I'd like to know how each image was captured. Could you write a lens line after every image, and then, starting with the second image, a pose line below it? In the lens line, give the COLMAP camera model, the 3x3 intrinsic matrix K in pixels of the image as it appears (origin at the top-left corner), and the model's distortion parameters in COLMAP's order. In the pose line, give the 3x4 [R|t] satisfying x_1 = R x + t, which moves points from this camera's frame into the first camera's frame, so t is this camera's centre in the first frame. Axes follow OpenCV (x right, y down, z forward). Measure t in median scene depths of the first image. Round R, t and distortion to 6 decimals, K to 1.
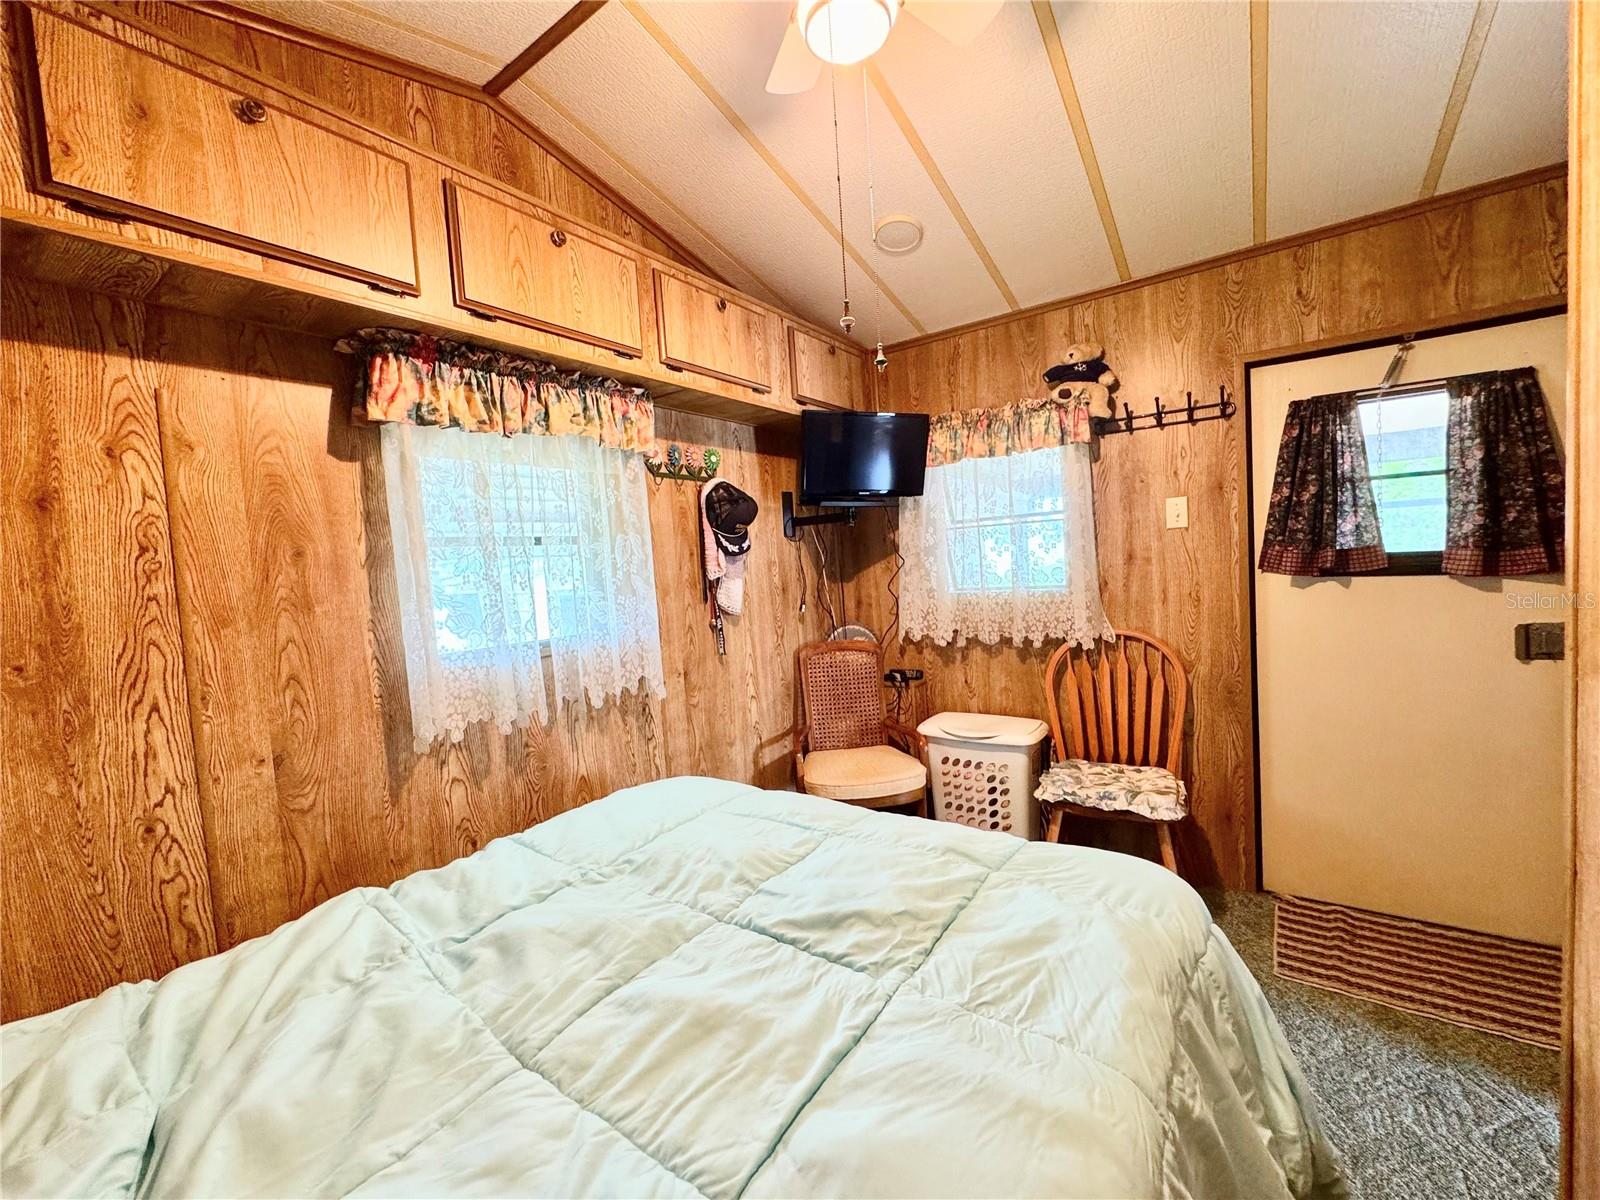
lens RADIAL K [[639.7, 0, 806.7], [0, 639.7, 597.0], [0, 0, 1]] dist [-0.005595, 0.001060]
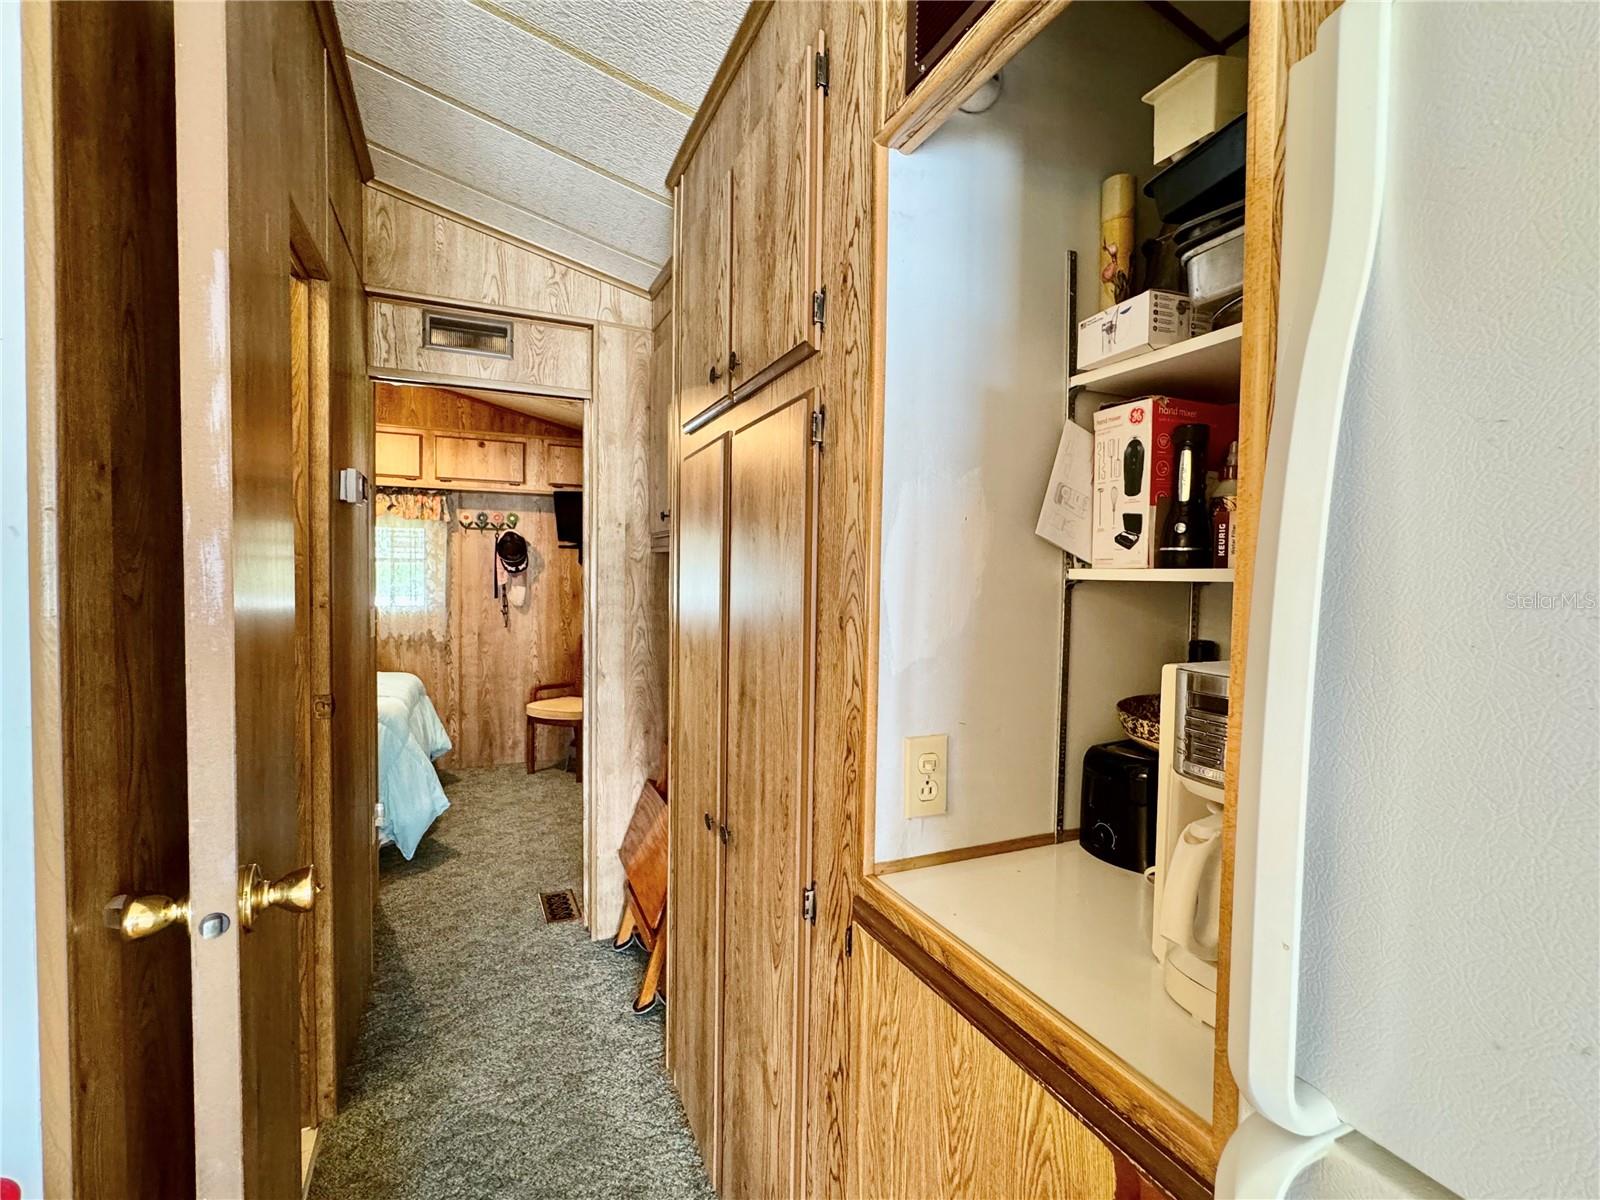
lens RADIAL K [[720.4, 0, 797.7], [0, 720.4, 597.5], [0, 0, 1]] dist [0.001416, 0.000232]
pose [[0.856379, 0.096403, -0.507269, 1.651254], [-0.098319, 0.994887, 0.023087, -0.125292], [0.506901, 0.030103, 0.861478, -0.341549]]
